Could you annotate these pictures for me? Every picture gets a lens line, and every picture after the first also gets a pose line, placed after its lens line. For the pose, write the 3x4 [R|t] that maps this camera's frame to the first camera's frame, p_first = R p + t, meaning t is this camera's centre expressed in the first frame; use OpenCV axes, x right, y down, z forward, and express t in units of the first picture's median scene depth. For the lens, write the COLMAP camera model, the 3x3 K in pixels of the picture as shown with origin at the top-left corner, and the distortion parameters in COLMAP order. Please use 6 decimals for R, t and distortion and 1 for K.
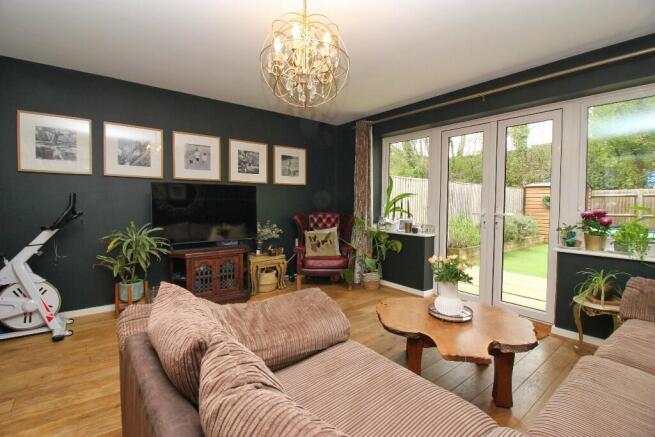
lens RADIAL K [[302.3, 0, 326.8], [0, 302.3, 214.4], [0, 0, 1]] dist [-0.017862, -0.001258]
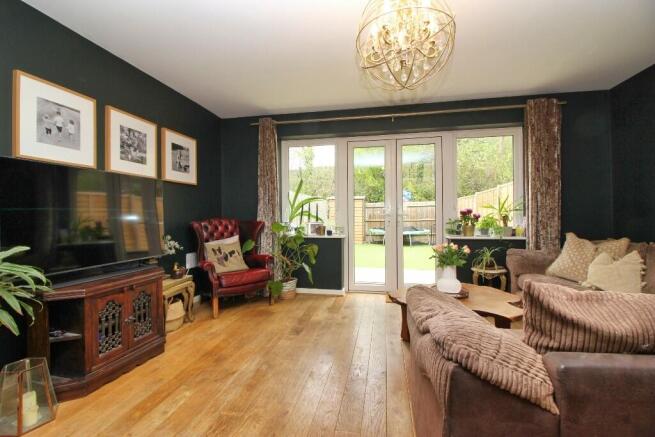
lens RADIAL K [[302.3, 0, 326.8], [0, 302.3, 214.4], [0, 0, 1]] dist [-0.017862, -0.001258]
pose [[0.755742, -0.011023, 0.654776, -0.371496], [0.039267, 0.998822, -0.028508, 0.018240], [-0.653691, 0.047256, 0.755285, 0.207541]]
